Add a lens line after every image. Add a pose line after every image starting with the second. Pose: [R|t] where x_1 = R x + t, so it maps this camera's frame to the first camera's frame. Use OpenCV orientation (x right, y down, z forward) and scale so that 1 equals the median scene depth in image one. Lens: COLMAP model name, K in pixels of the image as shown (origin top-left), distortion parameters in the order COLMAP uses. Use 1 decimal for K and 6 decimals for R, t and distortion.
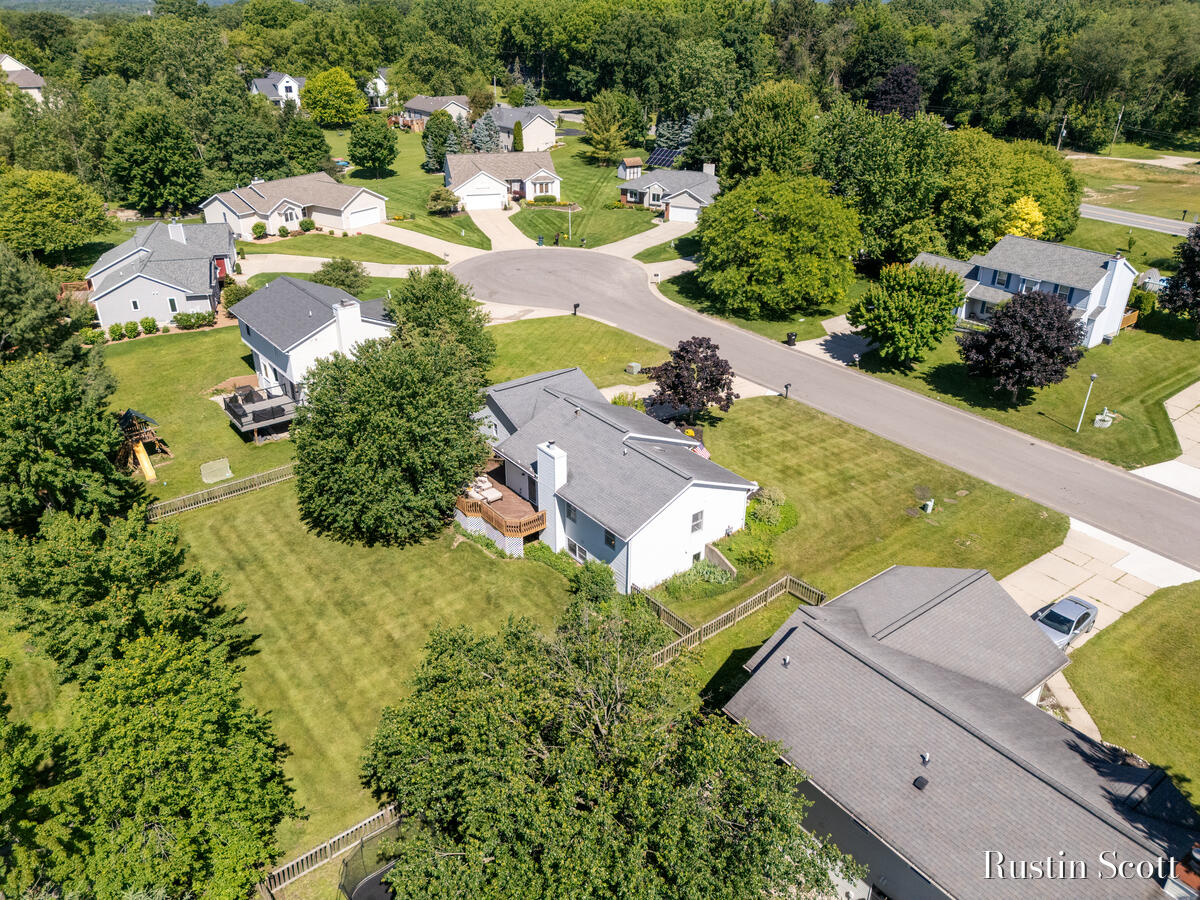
lens RADIAL K [[883.1, 0, 601.2], [0, 883.1, 452.1], [0, 0, 1]] dist [0.033704, -0.012410]
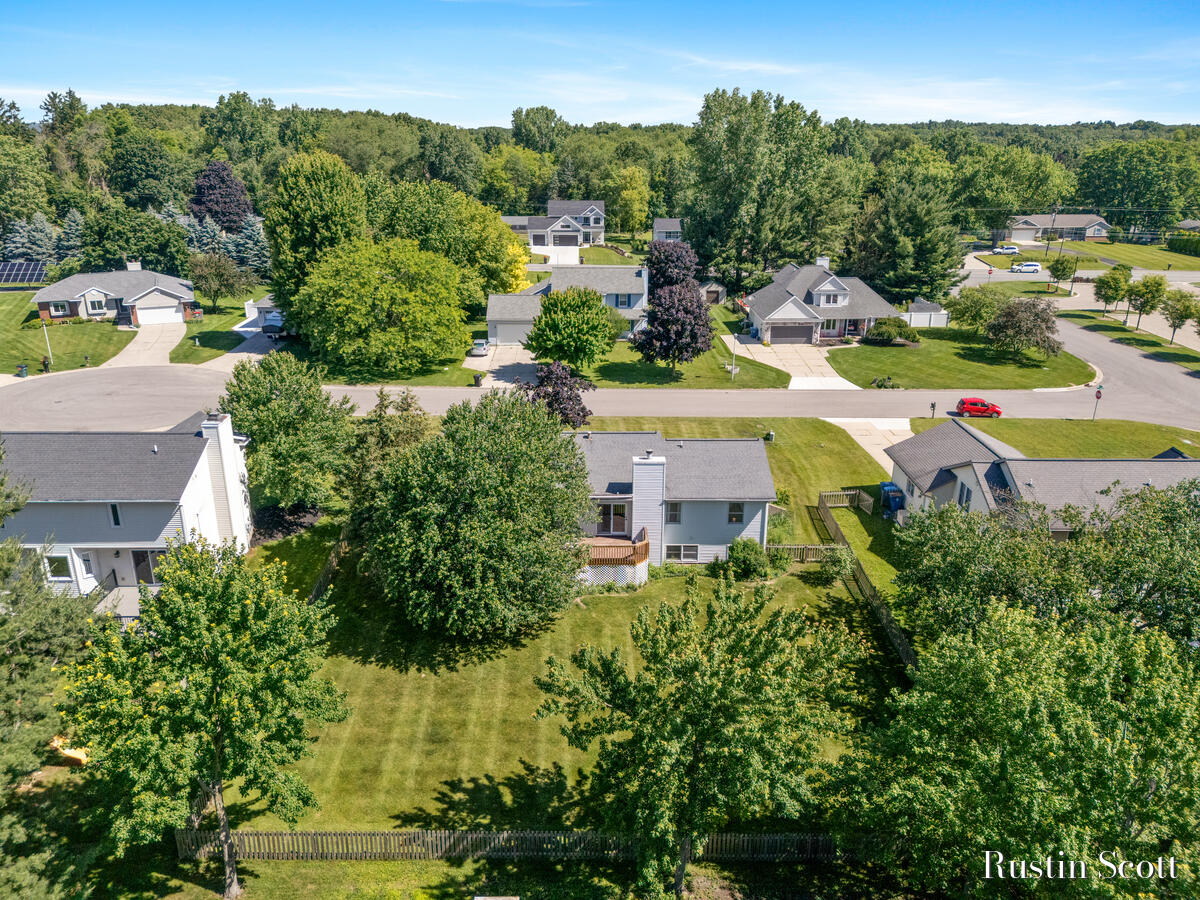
lens RADIAL K [[883.1, 0, 599.9], [0, 883.1, 448.6], [0, 0, 1]] dist [0.033704, -0.012410]
pose [[0.611777, -0.270485, 0.743348, -0.318939], [0.359209, 0.932239, 0.043587, -0.029259], [-0.704768, 0.240352, 0.667483, 0.142997]]
